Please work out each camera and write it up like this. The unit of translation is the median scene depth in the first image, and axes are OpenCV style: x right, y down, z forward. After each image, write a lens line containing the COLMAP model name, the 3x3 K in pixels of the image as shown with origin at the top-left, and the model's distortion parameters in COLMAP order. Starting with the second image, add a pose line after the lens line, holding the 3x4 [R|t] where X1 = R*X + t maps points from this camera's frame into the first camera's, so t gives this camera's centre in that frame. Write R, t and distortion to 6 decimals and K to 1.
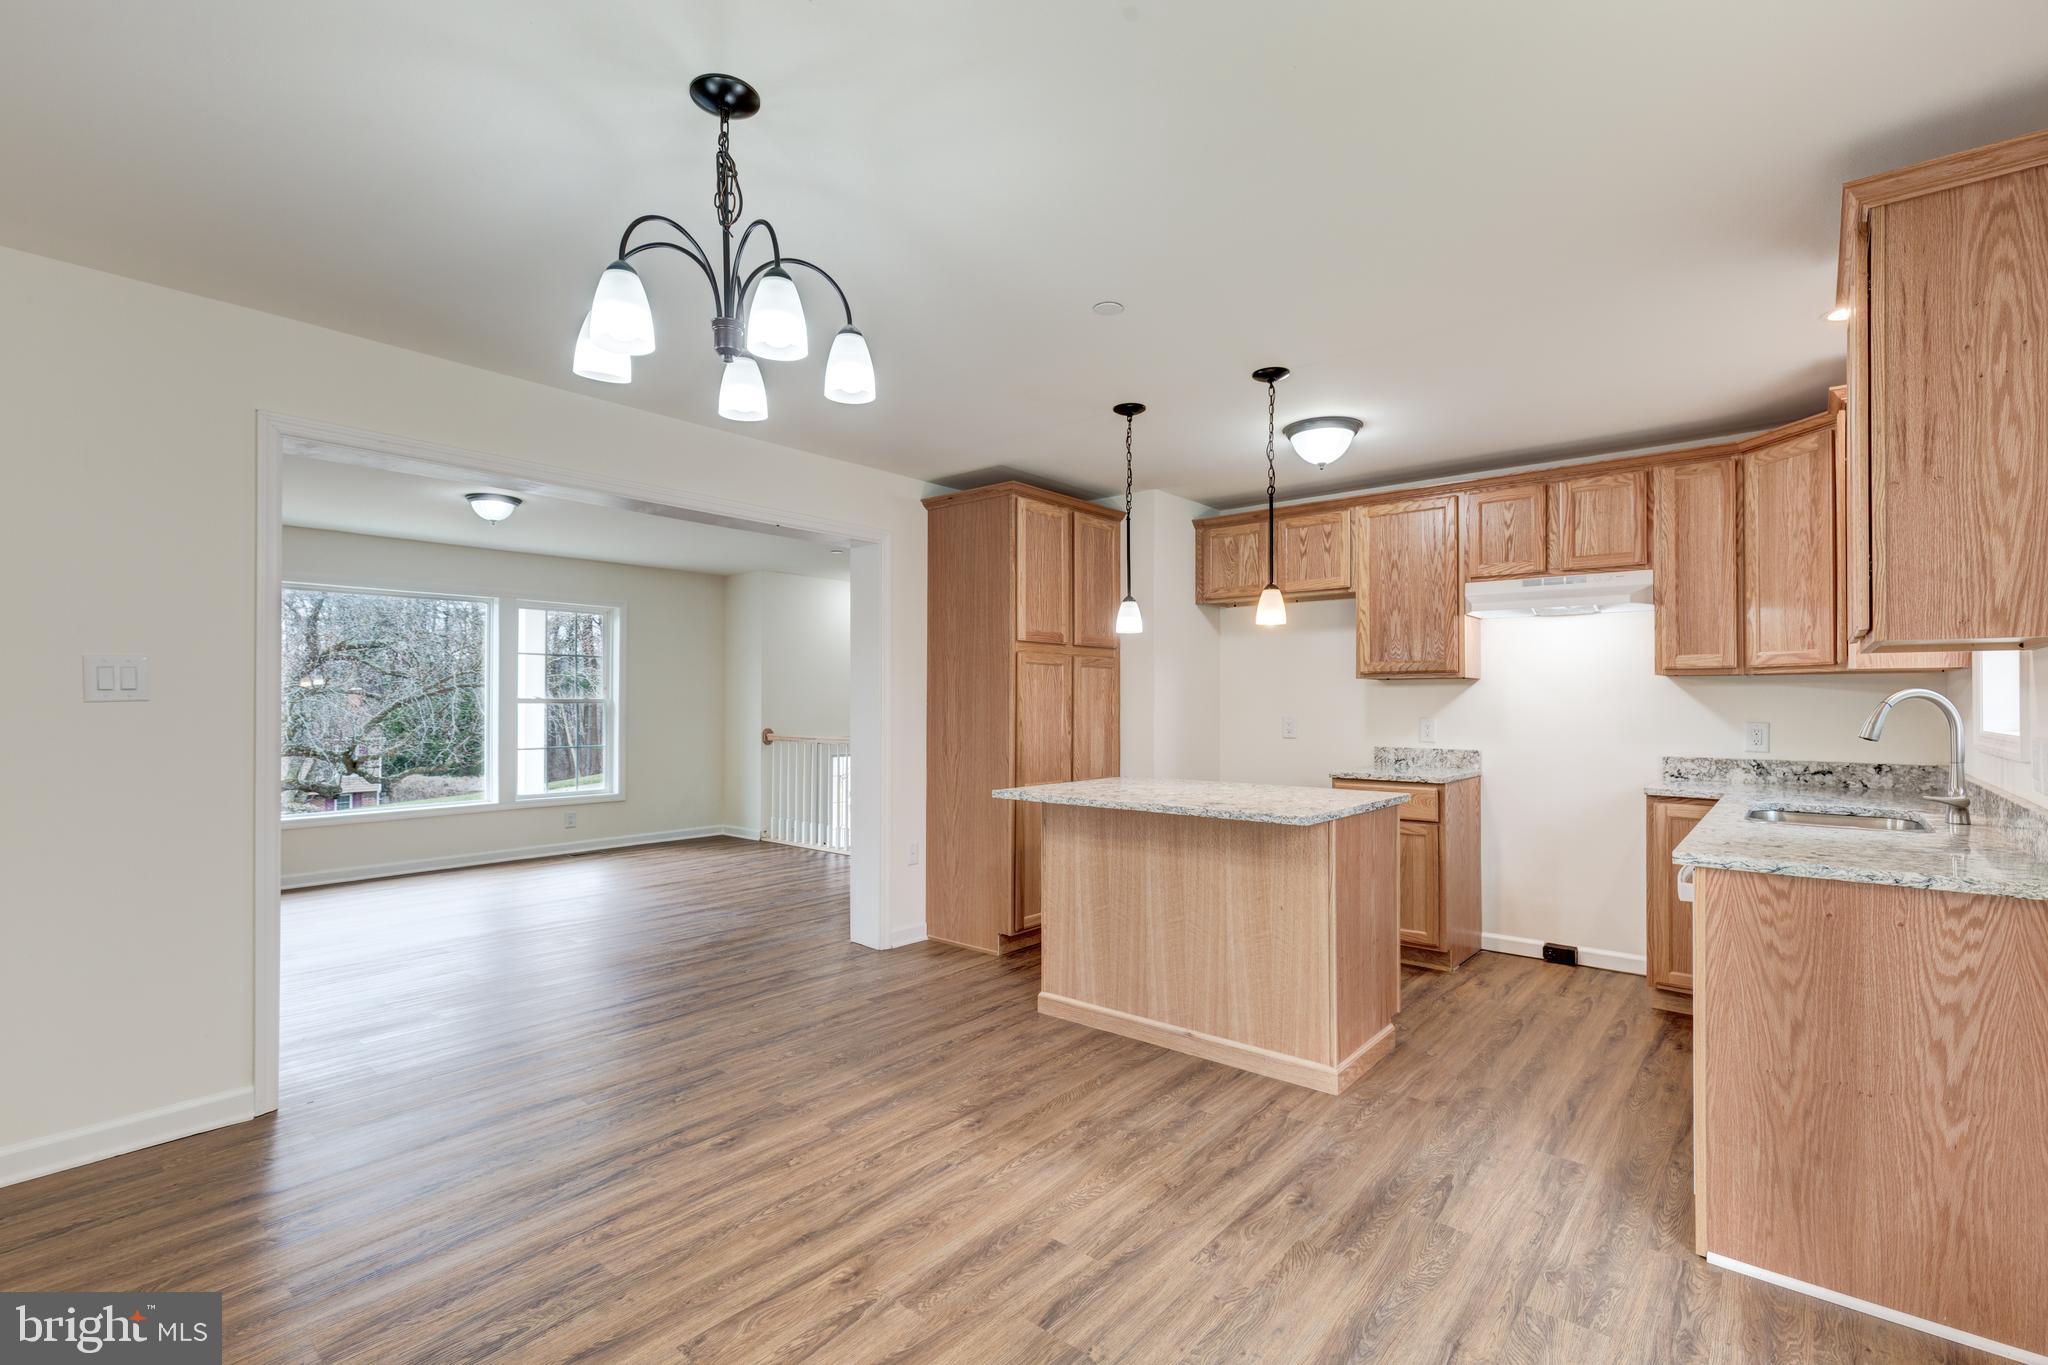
lens RADIAL K [[940.4, 0, 999.9], [0, 940.4, 686.9], [0, 0, 1]] dist [0.011389, -0.002526]
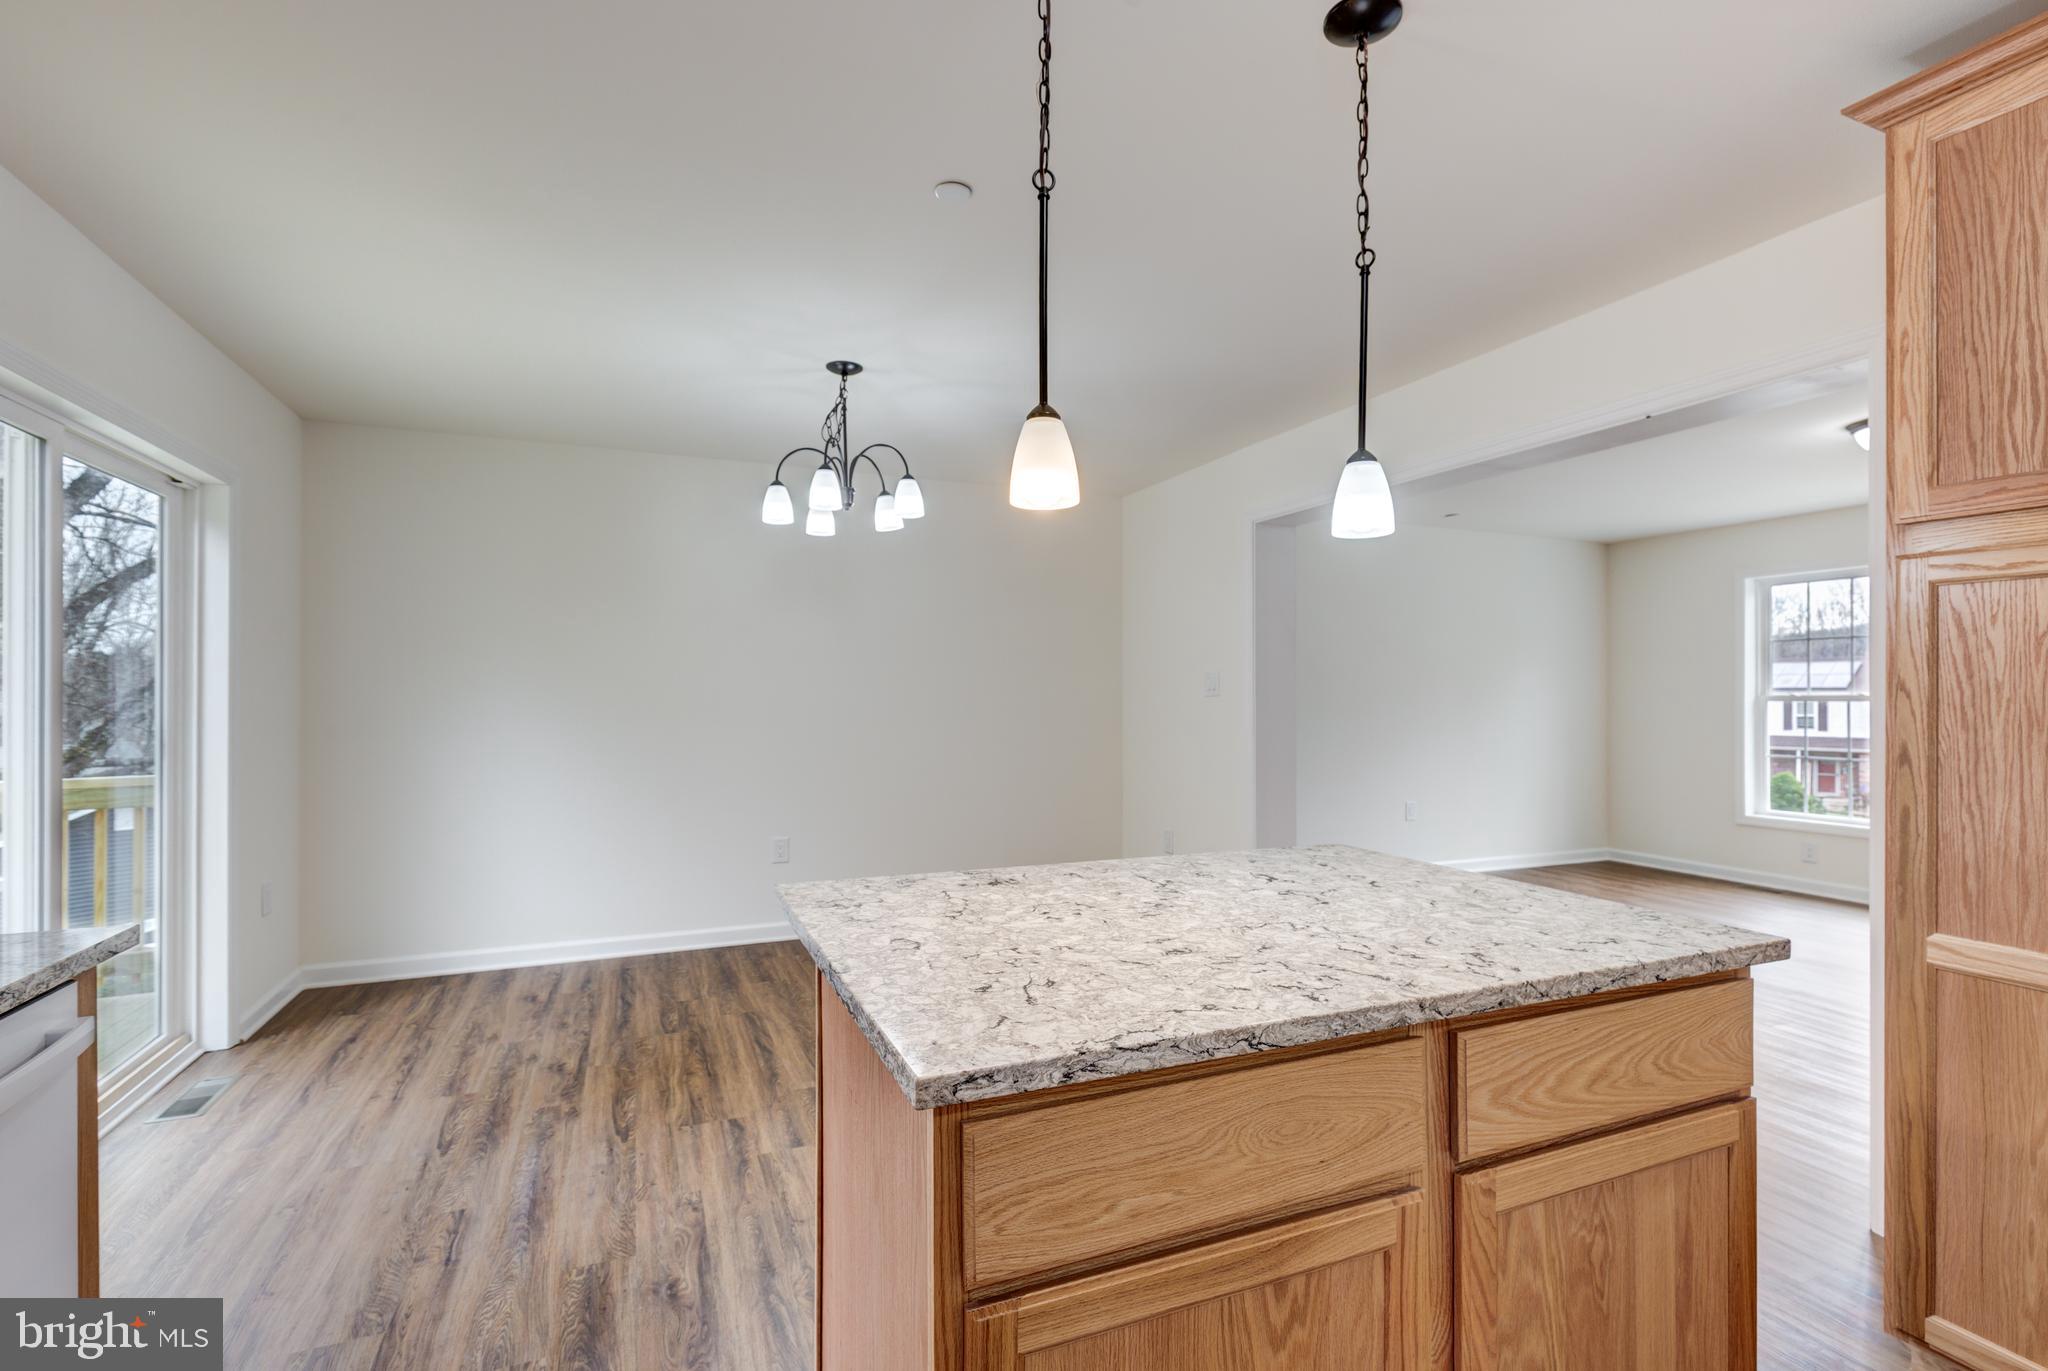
lens RADIAL K [[940.4, 0, 1038.5], [0, 940.4, 694.9], [0, 0, 1]] dist [0.011389, -0.002526]
pose [[-0.433646, -0.007256, -0.901054, 0.748551], [0.011539, 0.999841, -0.013604, 0.026458], [0.901009, -0.016297, -0.433494, 1.332533]]
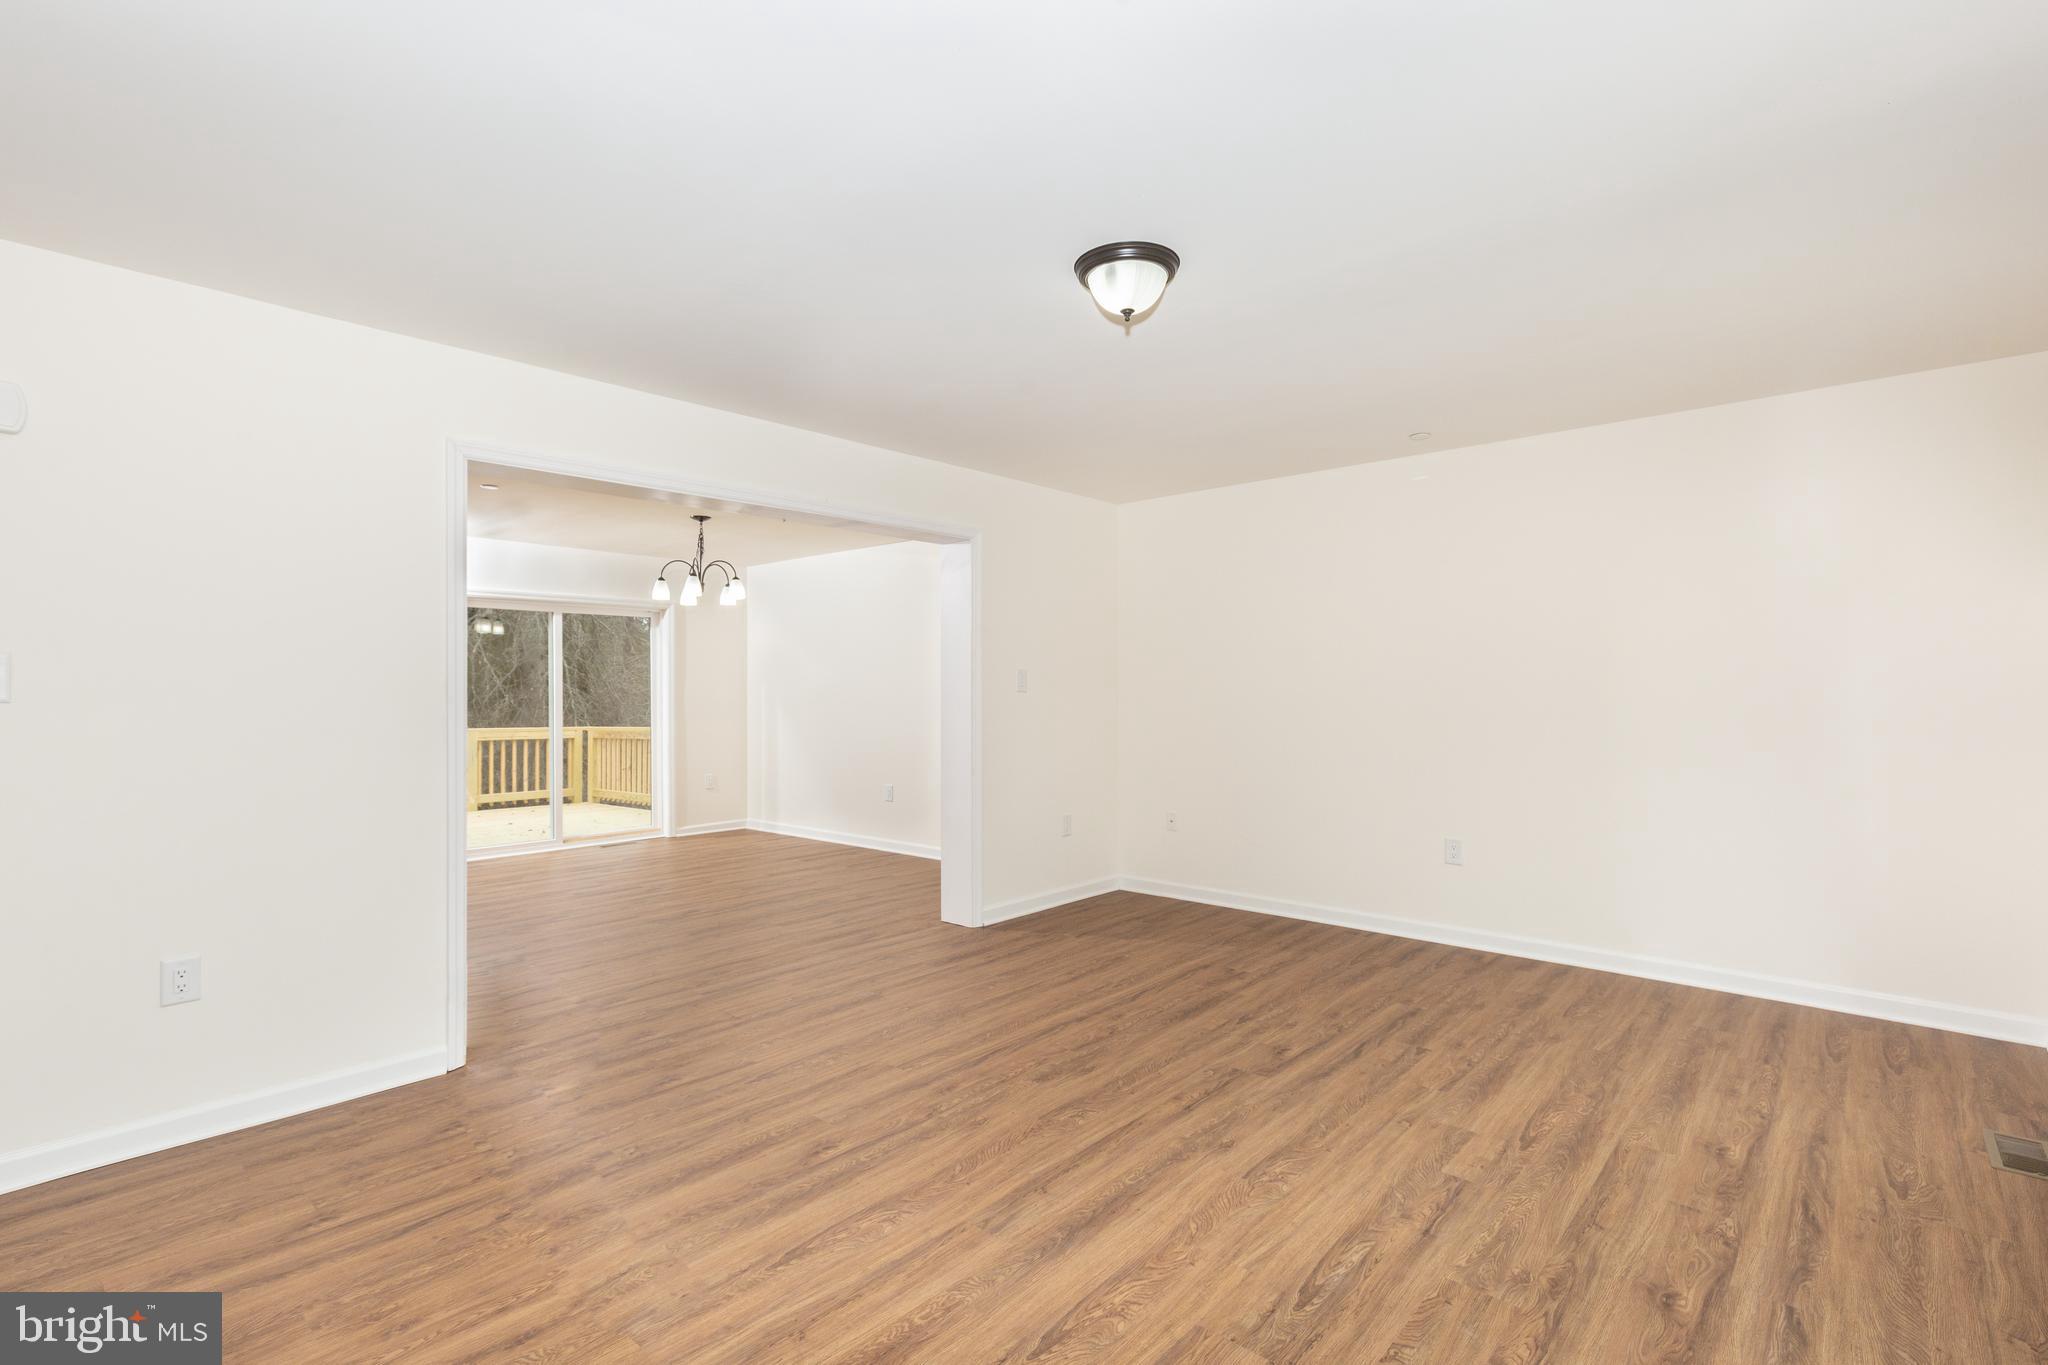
lens RADIAL K [[940.4, 0, 1013.3], [0, 940.4, 692.4], [0, 0, 1]] dist [0.011389, -0.002526]
pose [[-0.999958, -0.001172, 0.009072, -0.883937], [-0.001328, 0.999851, -0.017231, 0.042837], [-0.009050, -0.017243, -0.999810, 2.697200]]
